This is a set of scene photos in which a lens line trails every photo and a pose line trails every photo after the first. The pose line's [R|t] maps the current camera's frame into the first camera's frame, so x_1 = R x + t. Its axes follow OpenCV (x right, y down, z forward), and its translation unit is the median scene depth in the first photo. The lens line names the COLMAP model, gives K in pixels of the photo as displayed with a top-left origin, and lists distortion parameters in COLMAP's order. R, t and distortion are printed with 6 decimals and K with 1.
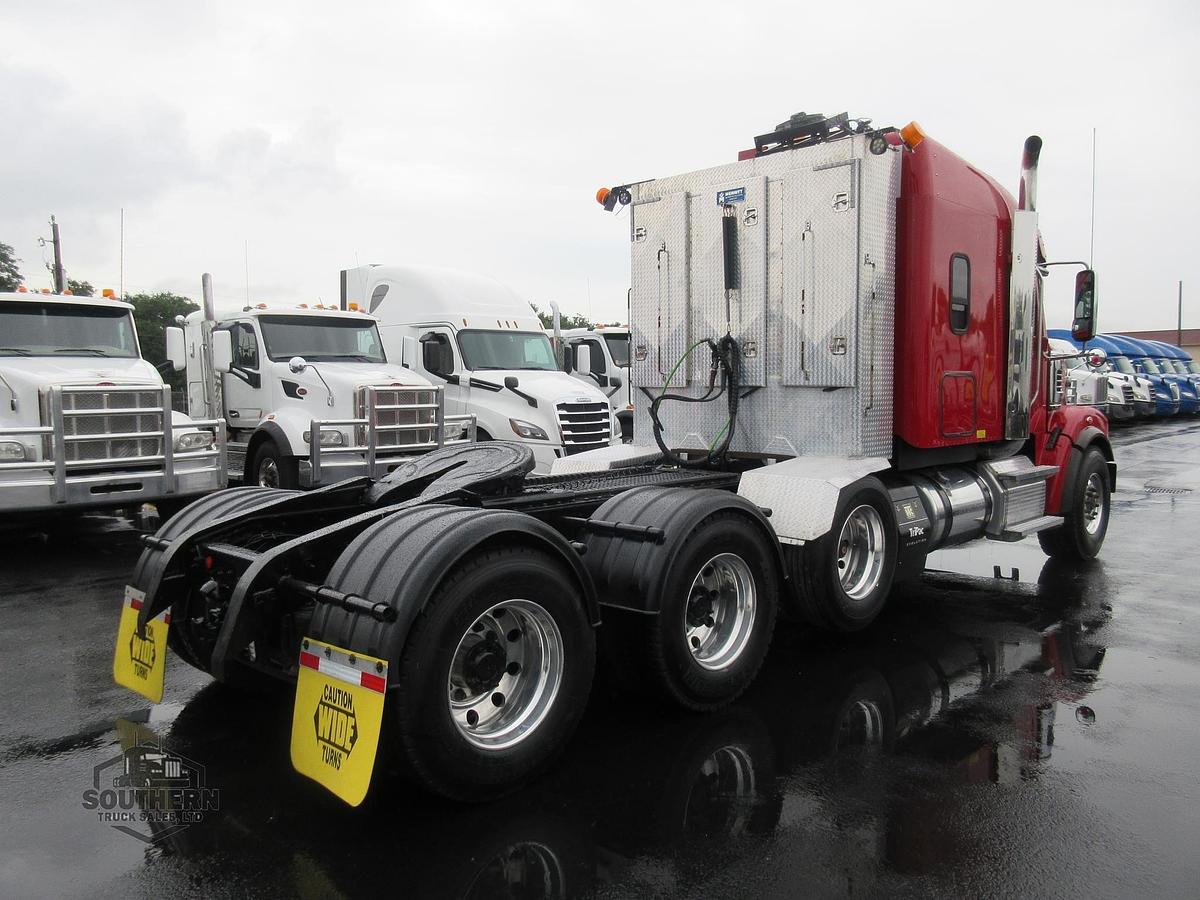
lens RADIAL K [[955.8, 0, 604.5], [0, 955.8, 431.8], [0, 0, 1]] dist [0.037235, -0.000619]
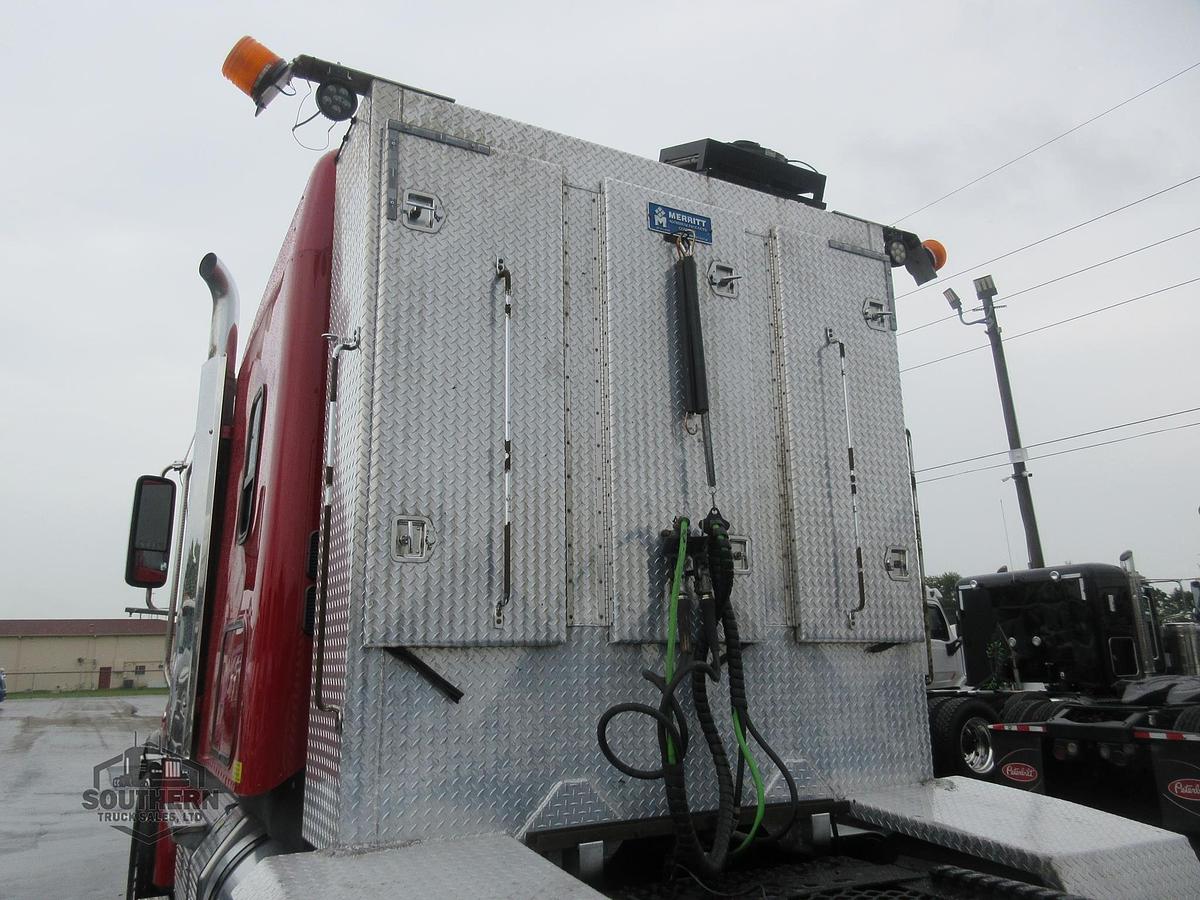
lens RADIAL K [[901.8, 0, 600.0], [0, 901.8, 450.0], [0, 0, 1]] dist [0.029481, -0.014877]
pose [[0.299741, 0.216870, 0.929044, -0.260762], [0.064711, 0.966955, -0.246598, -0.034687], [-0.951823, 0.134035, 0.275802, 0.928935]]
